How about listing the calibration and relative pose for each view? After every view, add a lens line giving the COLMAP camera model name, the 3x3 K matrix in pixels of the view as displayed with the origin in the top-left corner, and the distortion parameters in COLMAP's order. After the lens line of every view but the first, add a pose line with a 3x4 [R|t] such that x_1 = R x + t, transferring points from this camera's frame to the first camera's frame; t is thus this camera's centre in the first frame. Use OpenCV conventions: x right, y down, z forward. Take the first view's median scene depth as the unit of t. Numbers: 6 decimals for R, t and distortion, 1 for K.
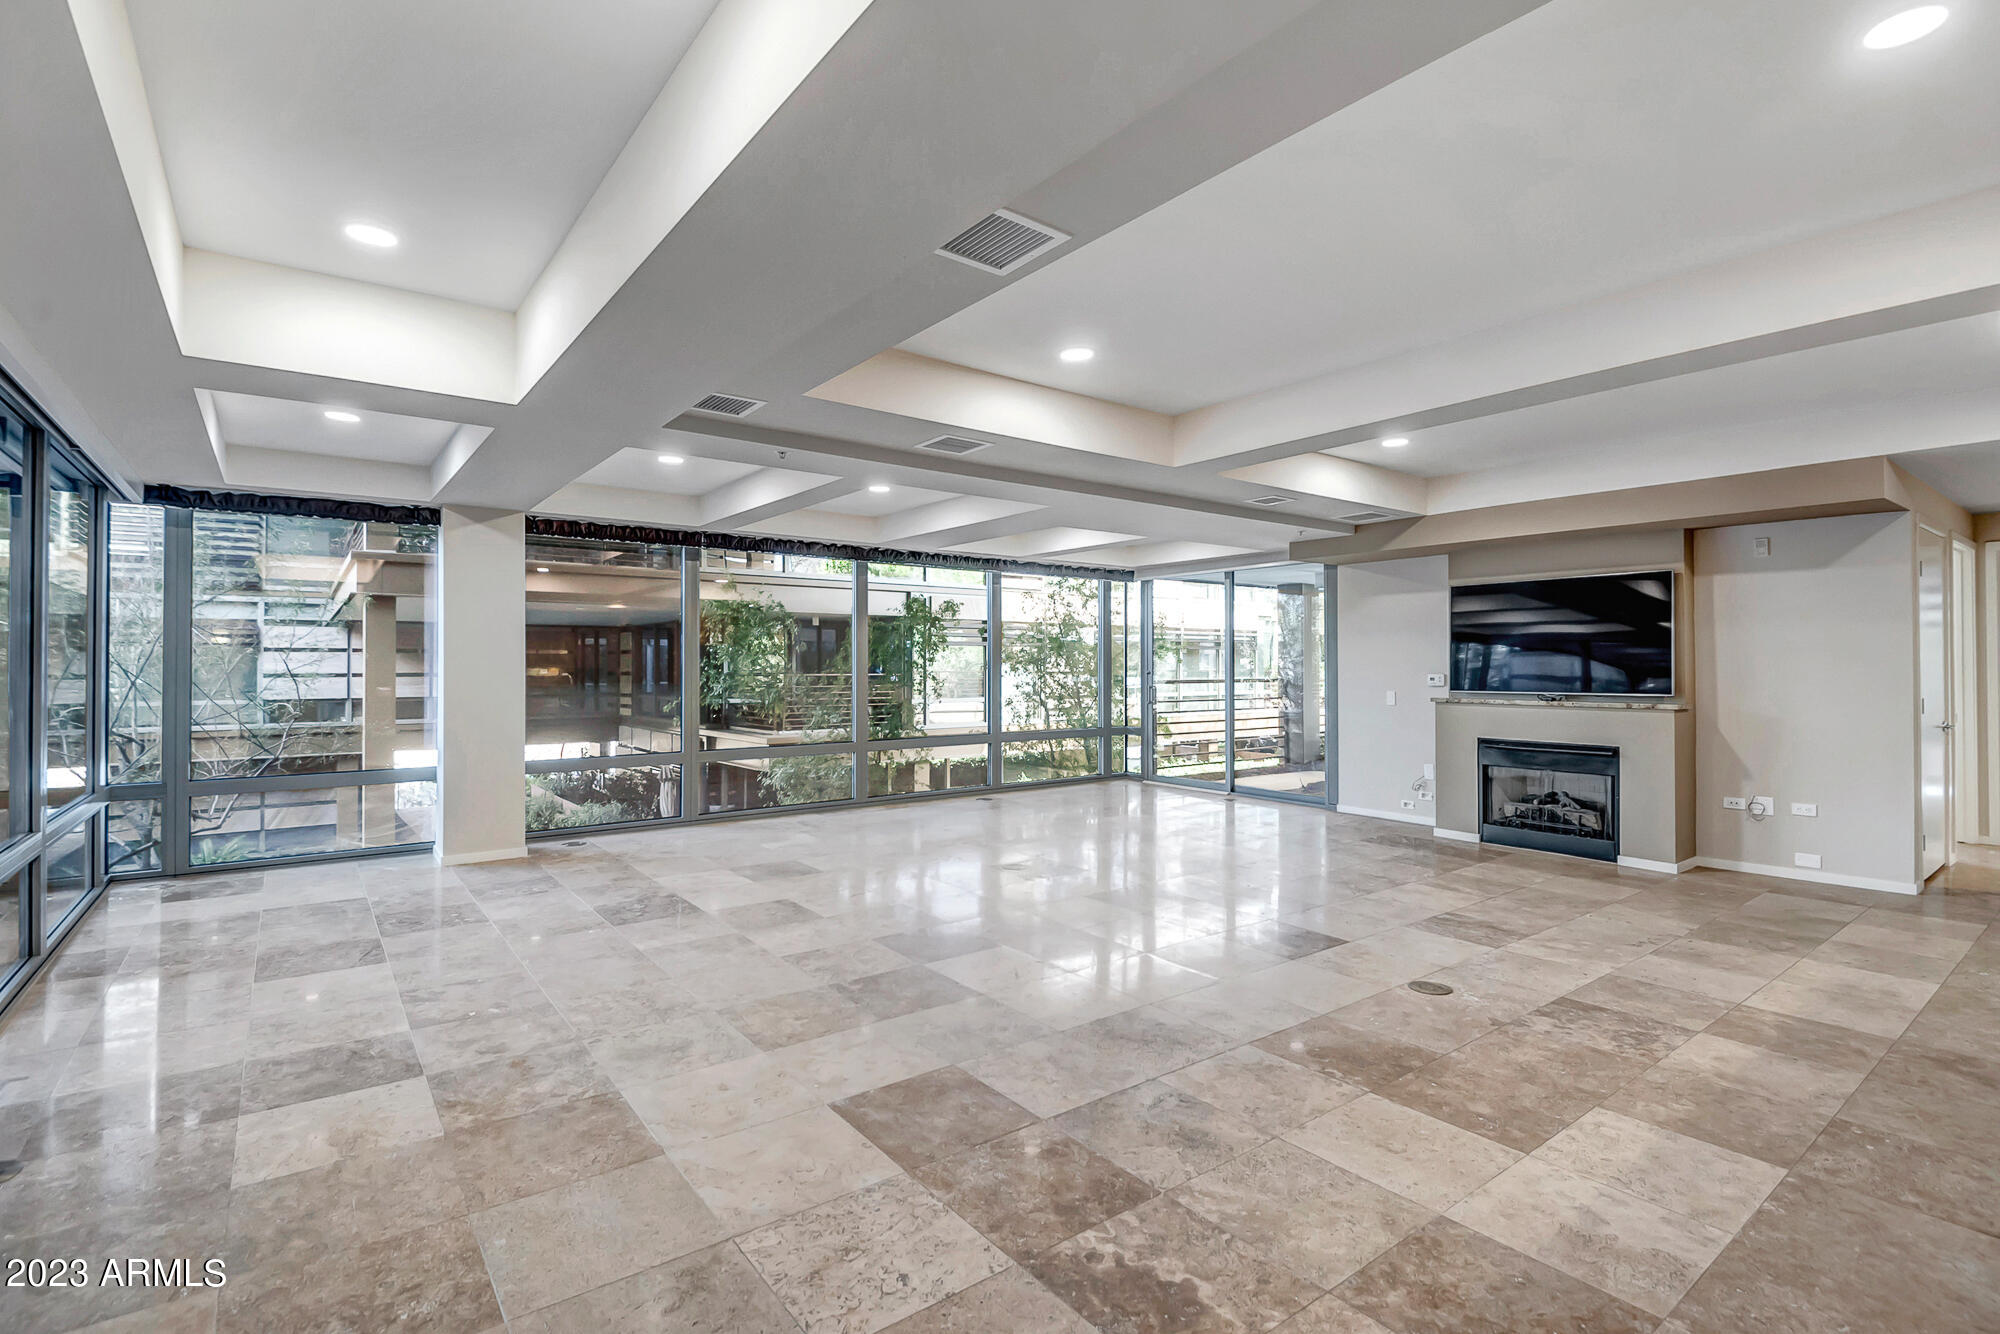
lens RADIAL K [[930.9, 0, 1000.7], [0, 930.9, 663.0], [0, 0, 1]] dist [0.010590, -0.013935]
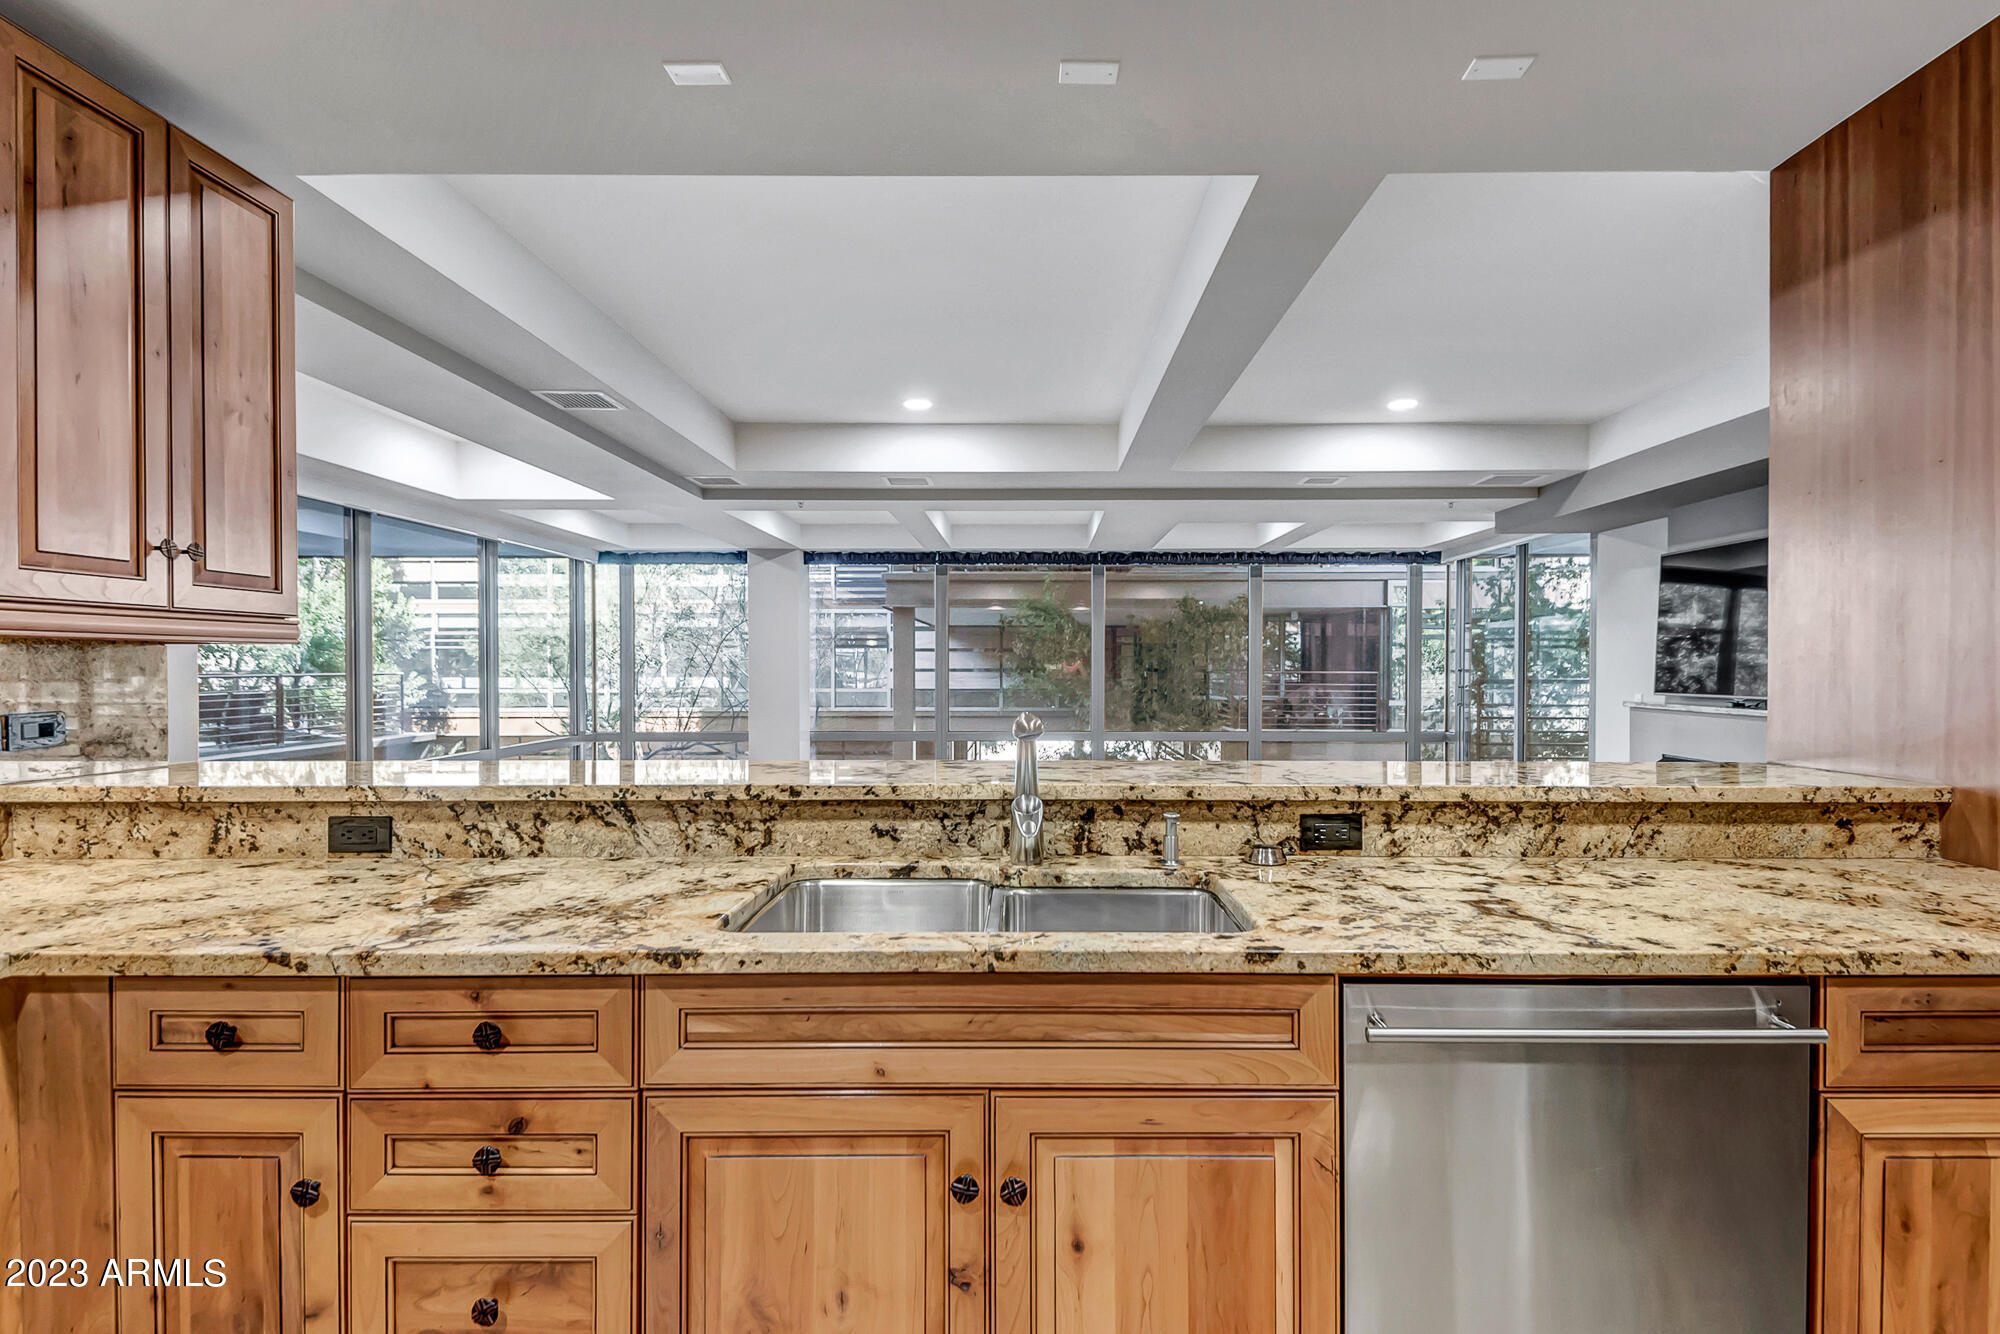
lens RADIAL K [[1034.5, 0, 1016.0], [0, 1034.5, 680.0], [0, 0, 1]] dist [0.023393, -0.010018]
pose [[0.782482, 0.008072, -0.622621, 1.347129], [0.002054, 0.999877, 0.015545, 0.011812], [0.622670, -0.013442, 0.782369, 0.014247]]
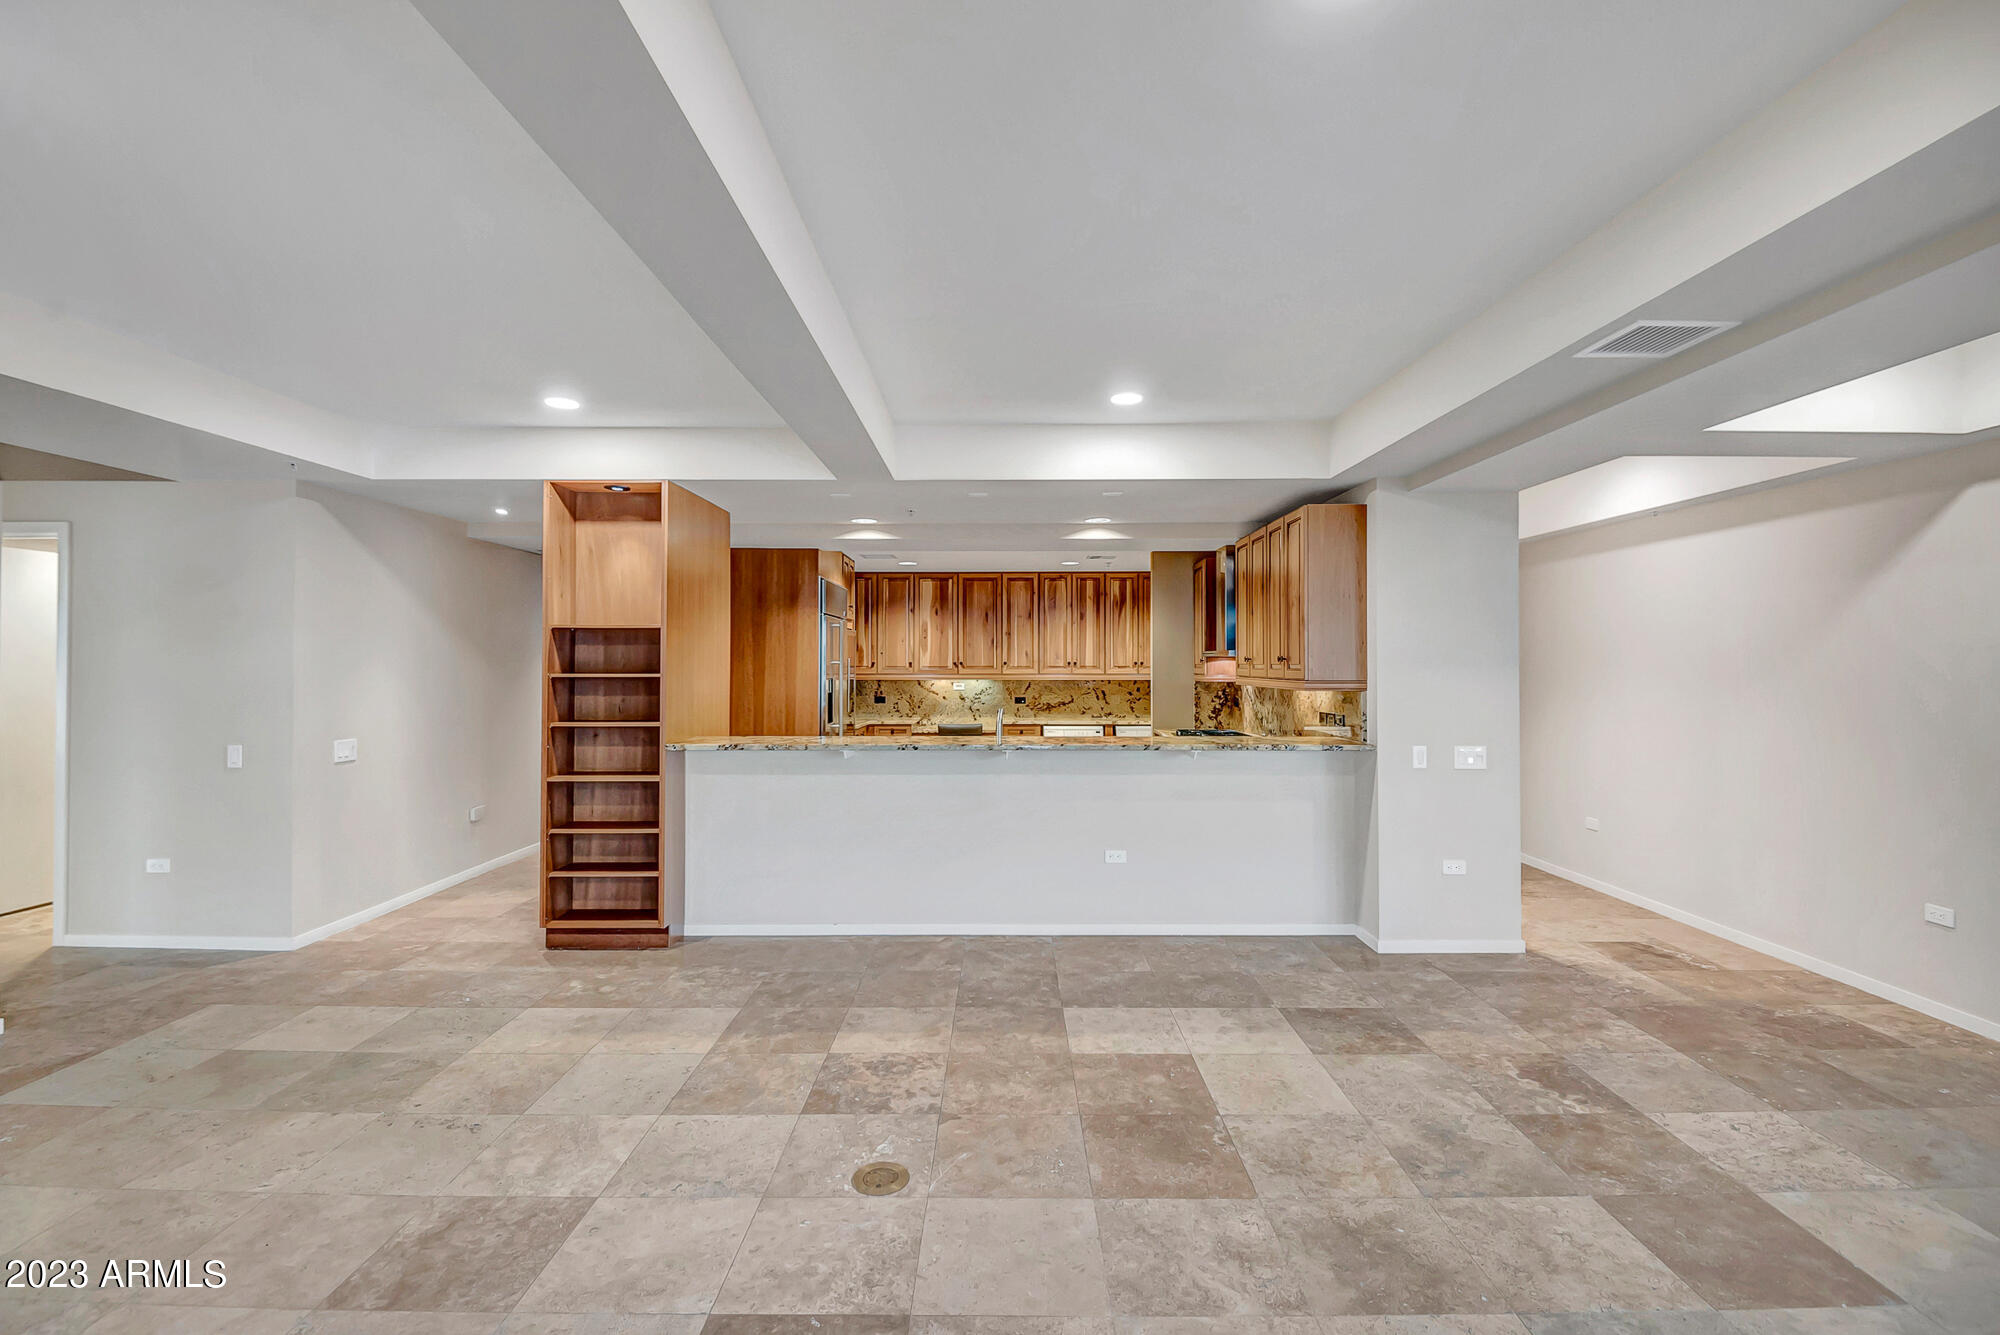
lens RADIAL K [[930.9, 0, 993.9], [0, 930.9, 666.8], [0, 0, 1]] dist [0.010590, -0.013935]
pose [[-0.794548, -0.007296, 0.607157, -0.036680], [-0.004207, 0.999970, 0.006510, -0.050346], [-0.607186, 0.002619, -0.794555, 1.794421]]
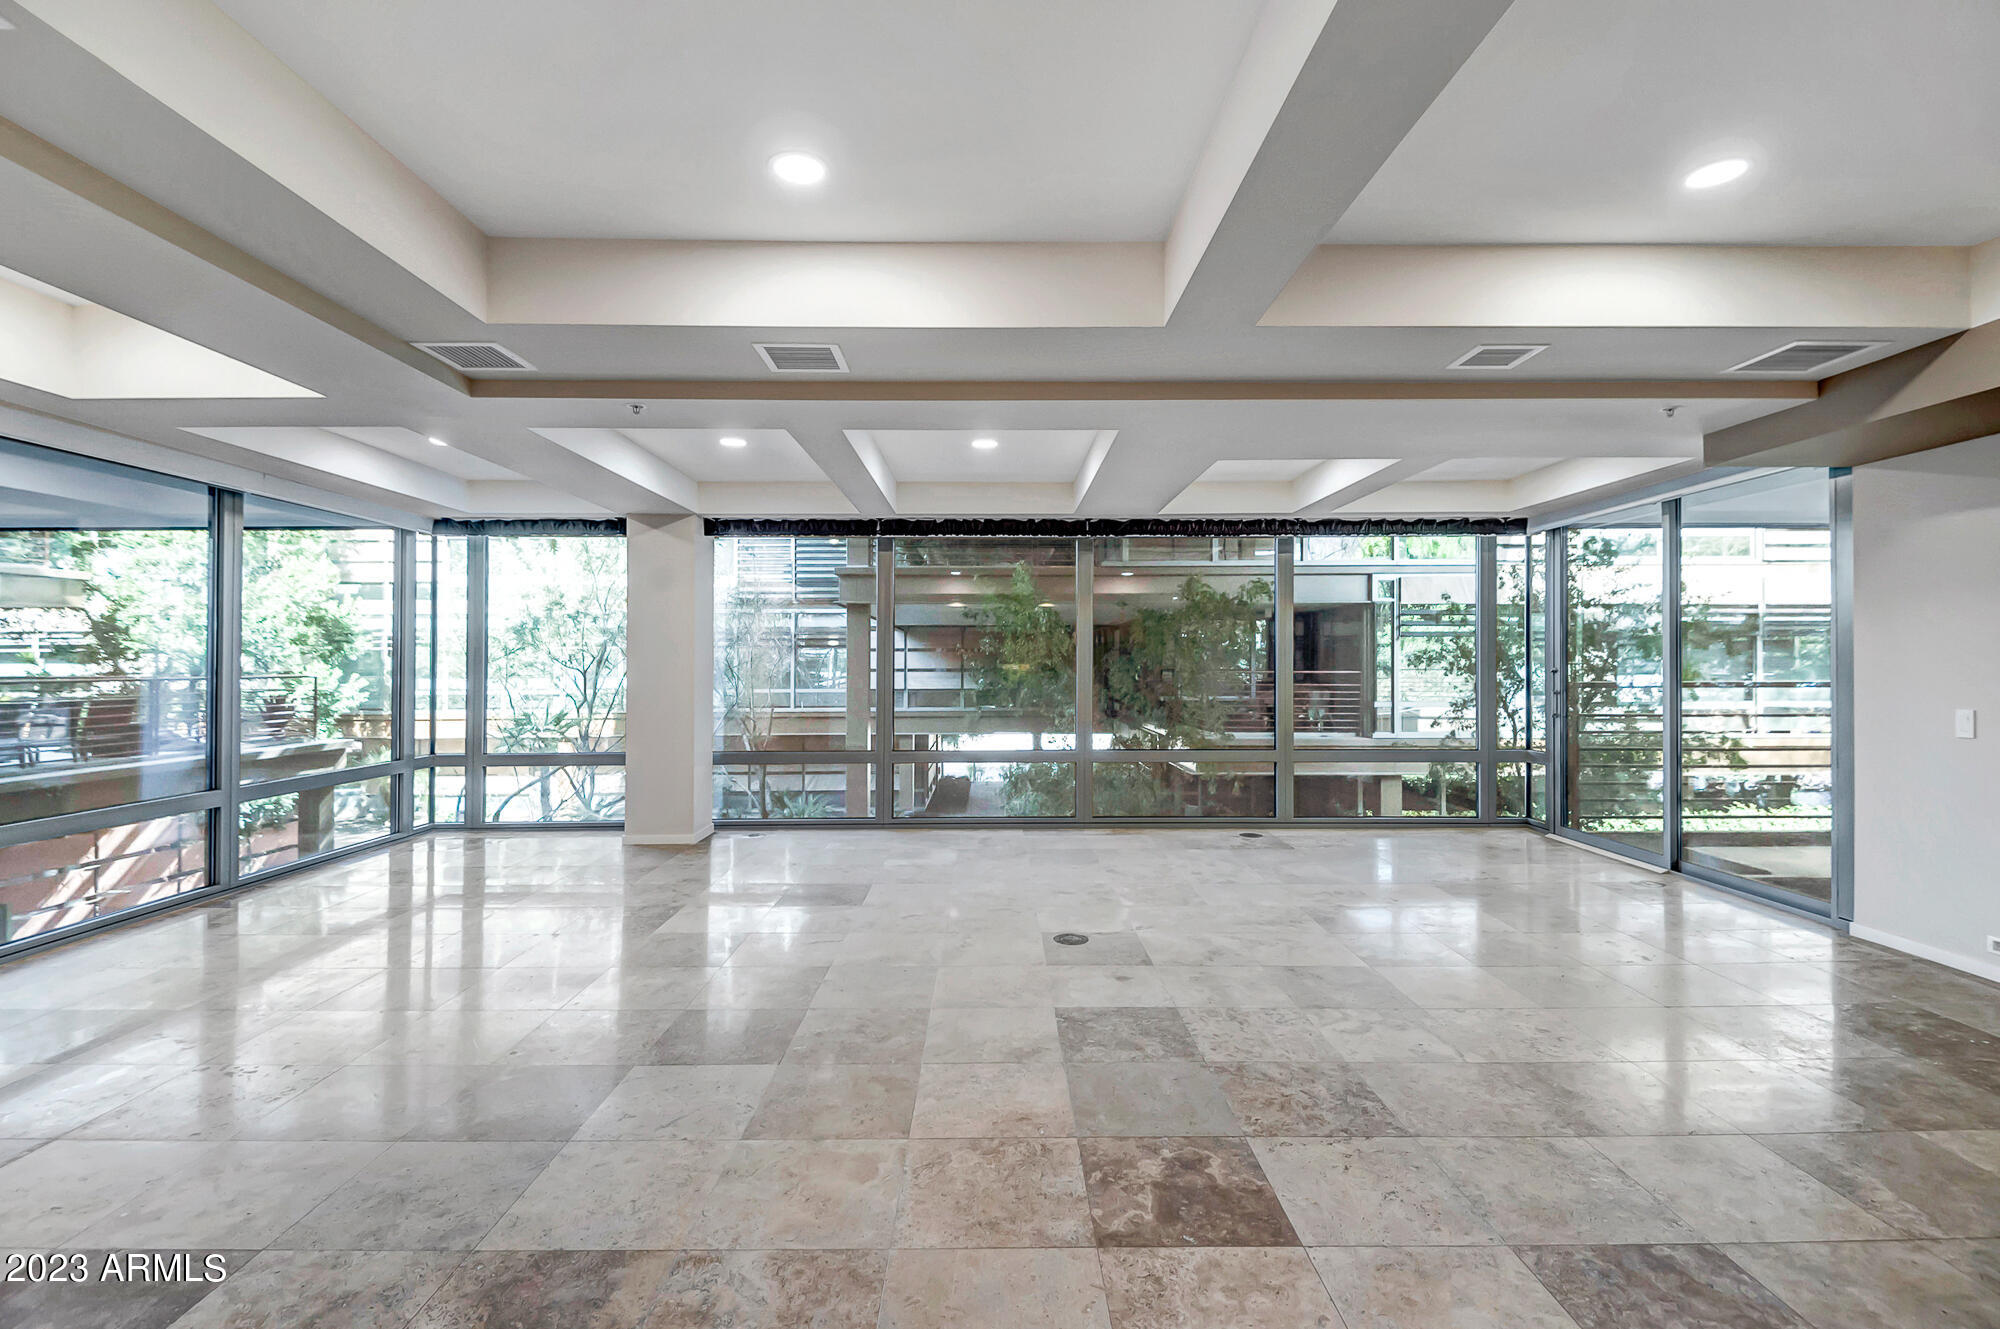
lens RADIAL K [[930.9, 0, 1002.9], [0, 930.9, 657.0], [0, 0, 1]] dist [0.010590, -0.013935]
pose [[0.800326, -0.007743, -0.599516, 0.746538], [0.004788, 0.999967, -0.006522, 0.009638], [0.599546, 0.002349, 0.800337, 0.749141]]
